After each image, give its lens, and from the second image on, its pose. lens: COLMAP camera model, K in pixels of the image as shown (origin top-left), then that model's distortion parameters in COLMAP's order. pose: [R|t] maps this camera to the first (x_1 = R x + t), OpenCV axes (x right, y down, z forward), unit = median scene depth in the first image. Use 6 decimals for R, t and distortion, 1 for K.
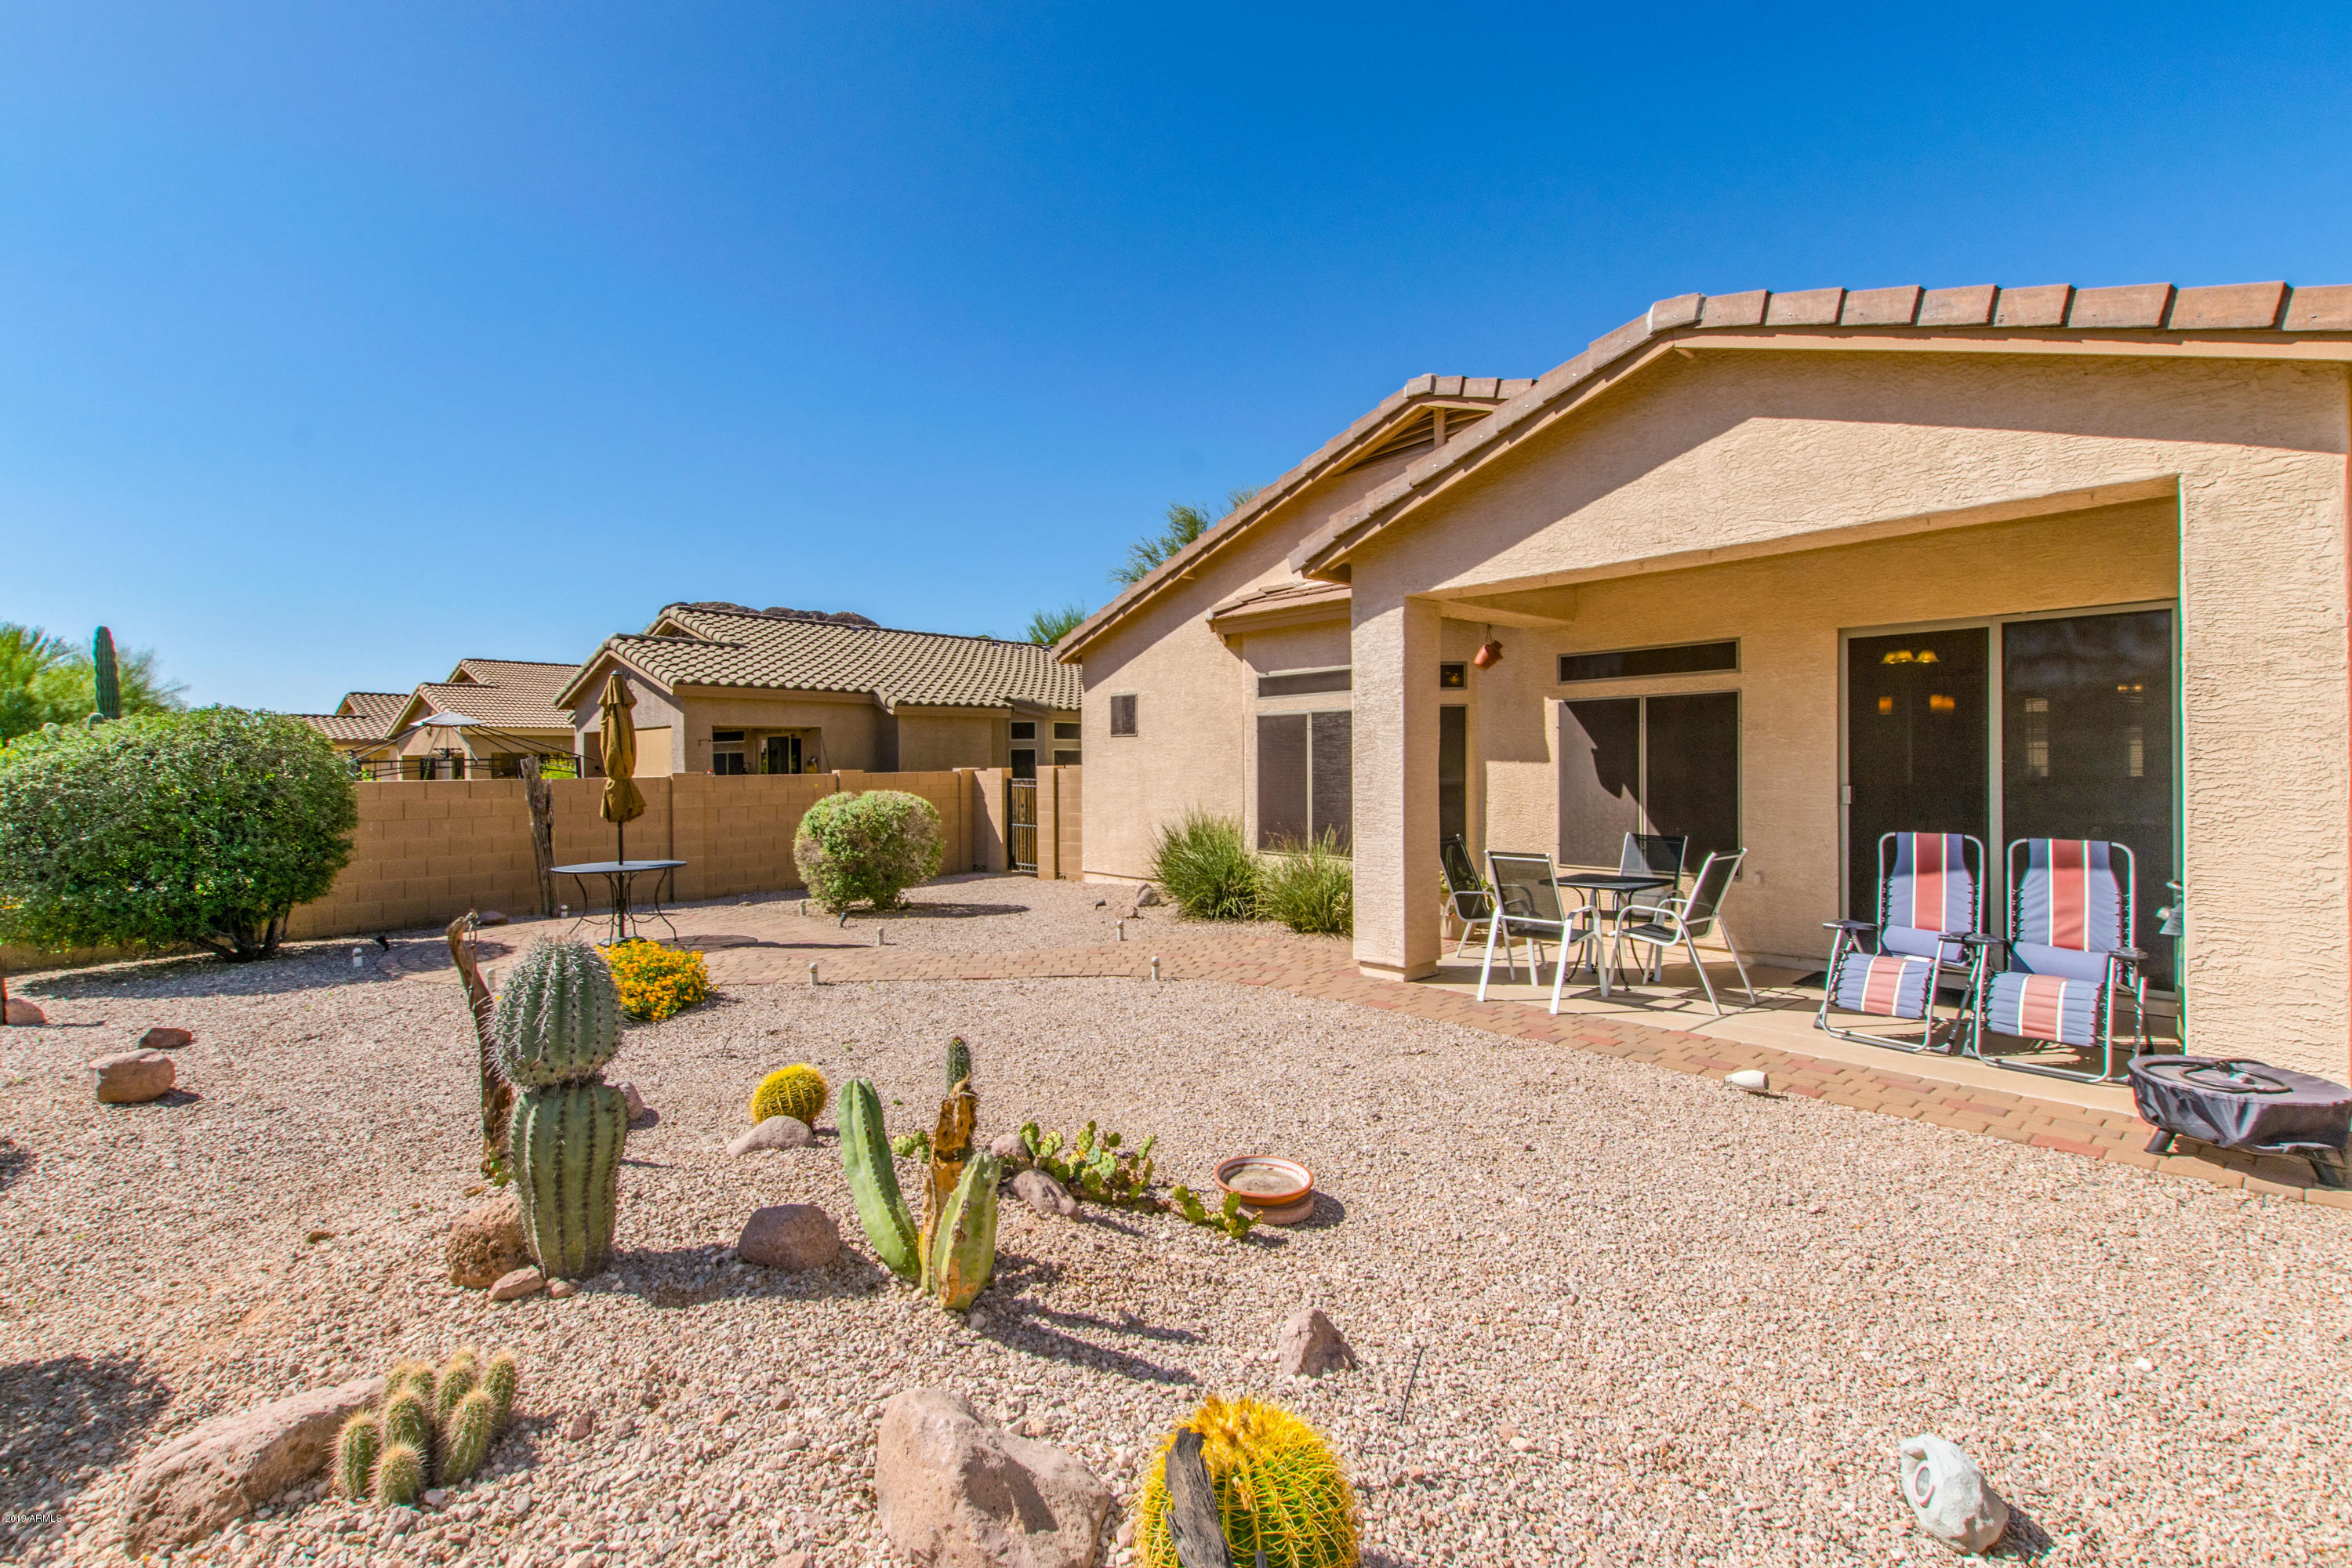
lens RADIAL K [[1020.0, 0, 1171.9], [0, 1020.0, 778.5], [0, 0, 1]] dist [0.001559, -0.000094]
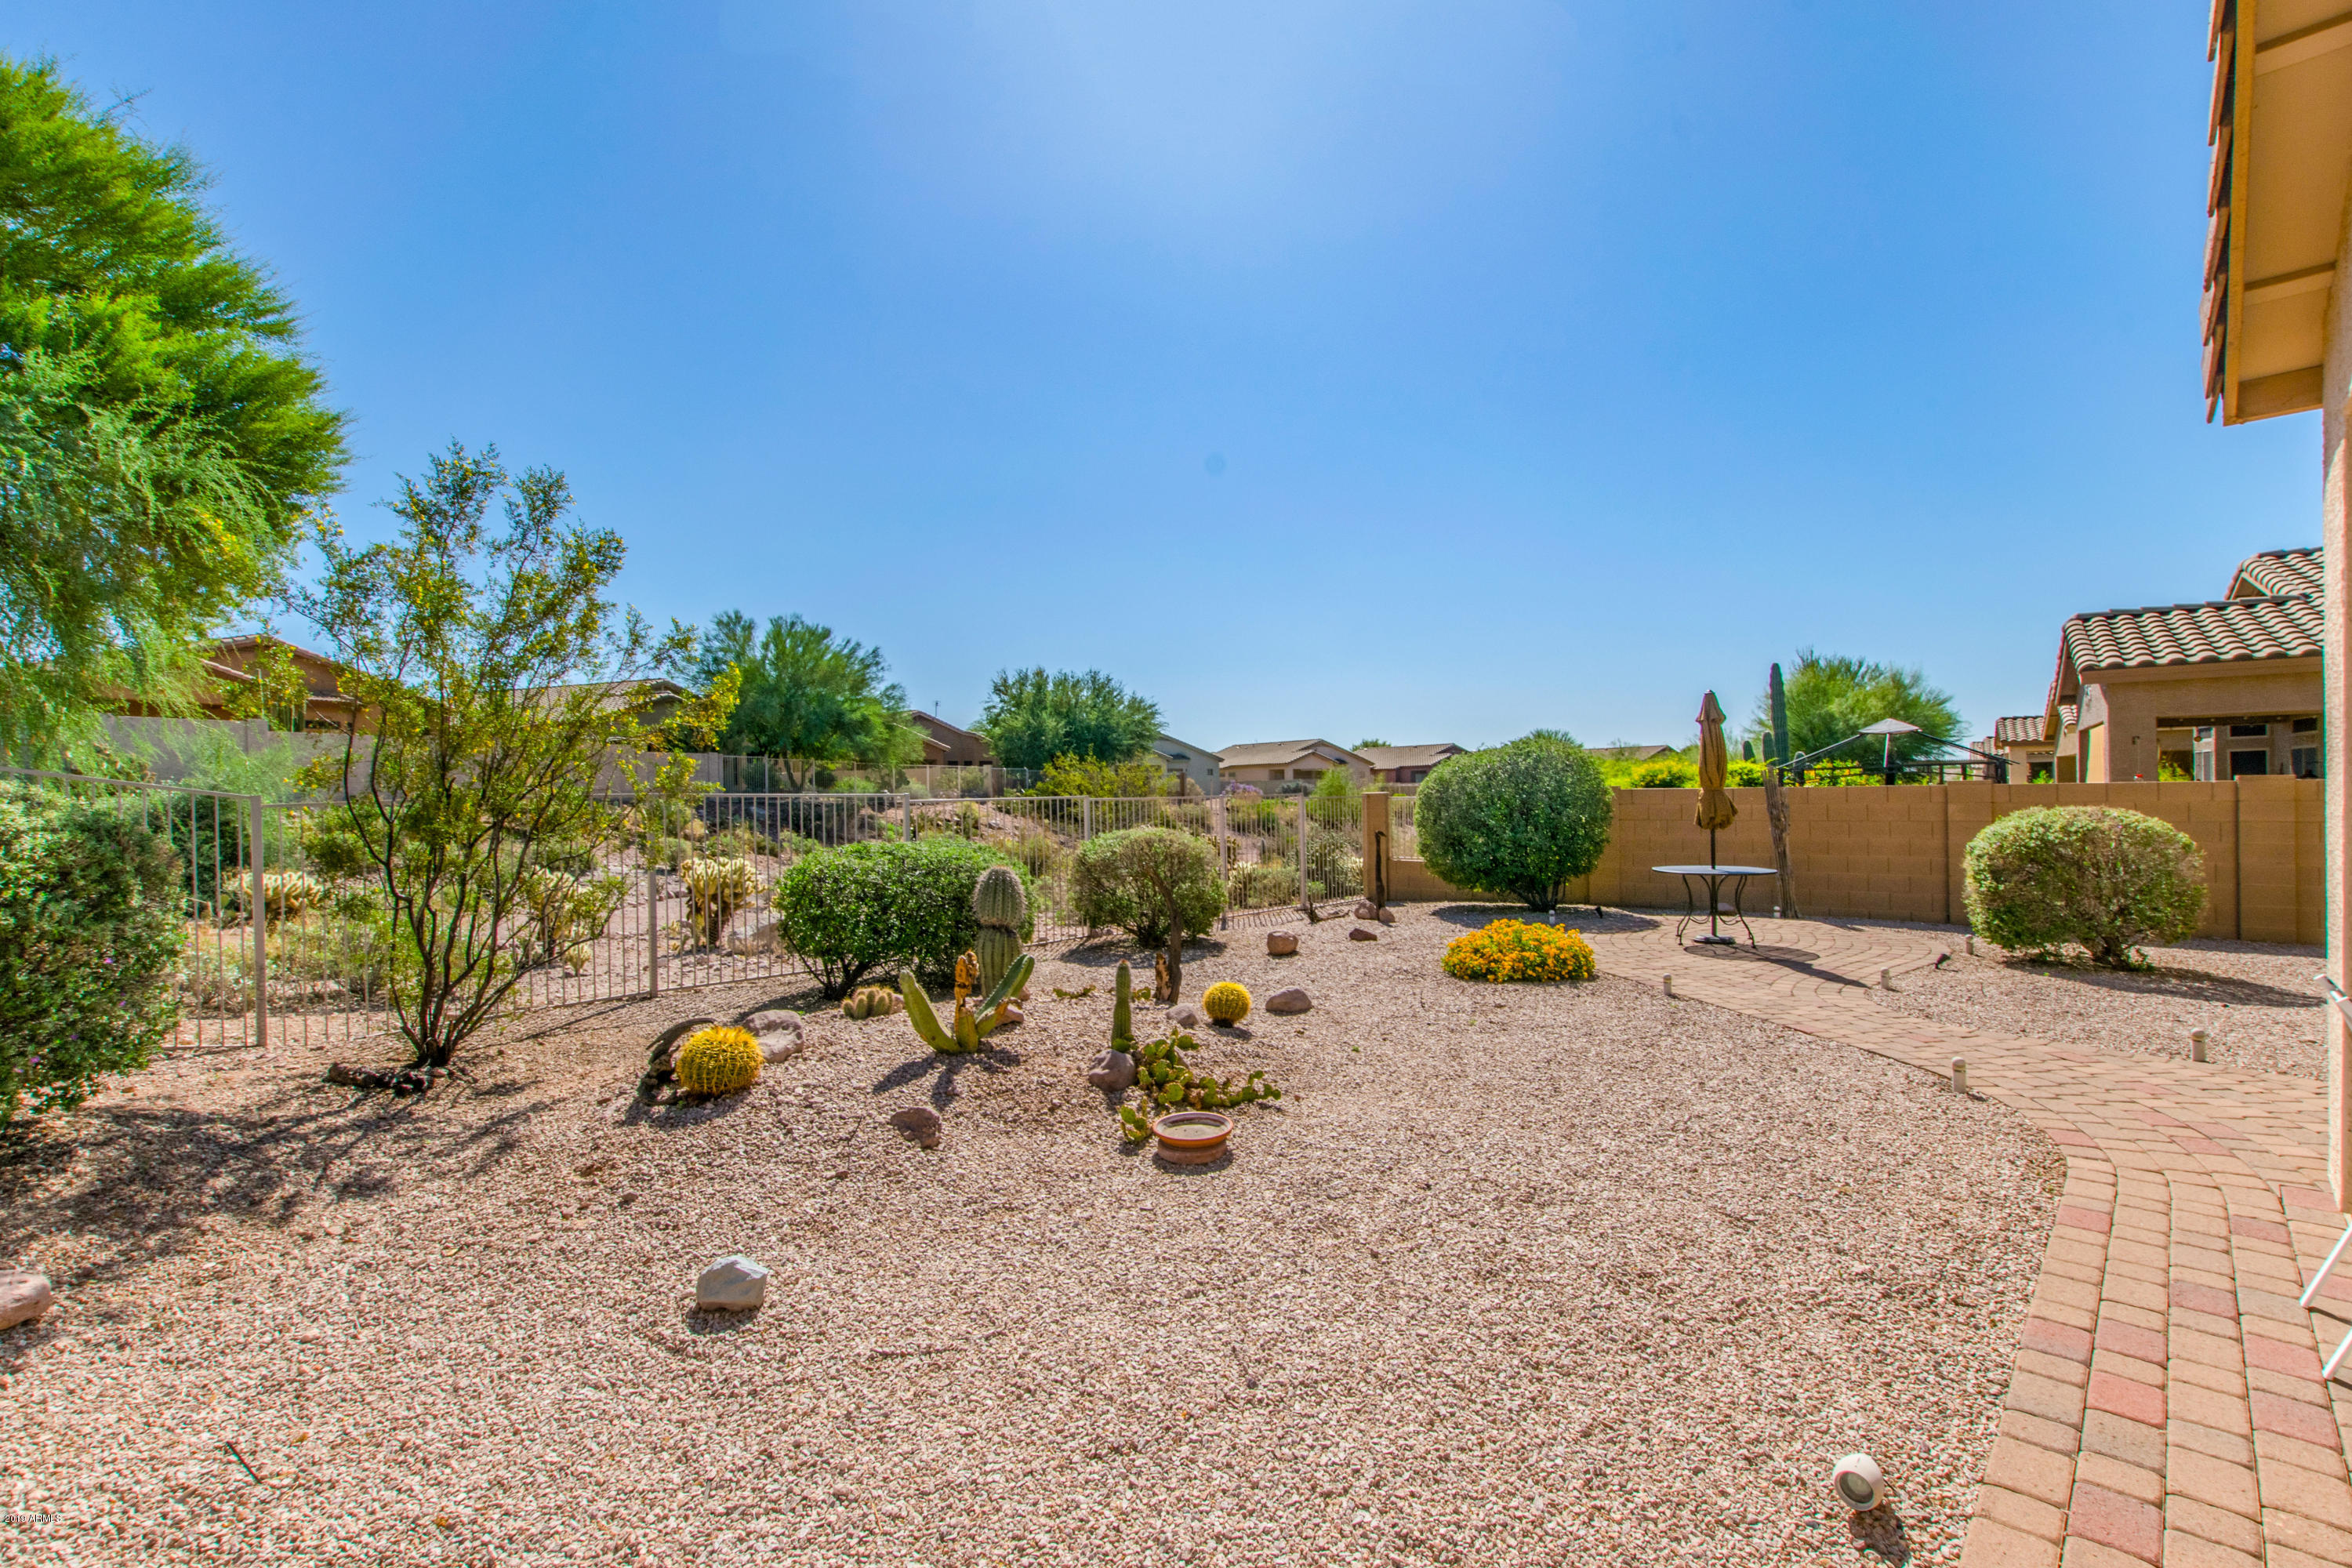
lens RADIAL K [[1020.0, 0, 1171.9], [0, 1020.0, 778.5], [0, 0, 1]] dist [0.001559, -0.000094]
pose [[0.111471, 0.001262, -0.993767, 0.436427], [0.001110, 0.999998, 0.001394, -0.012937], [0.993767, -0.001259, 0.111469, 0.272964]]
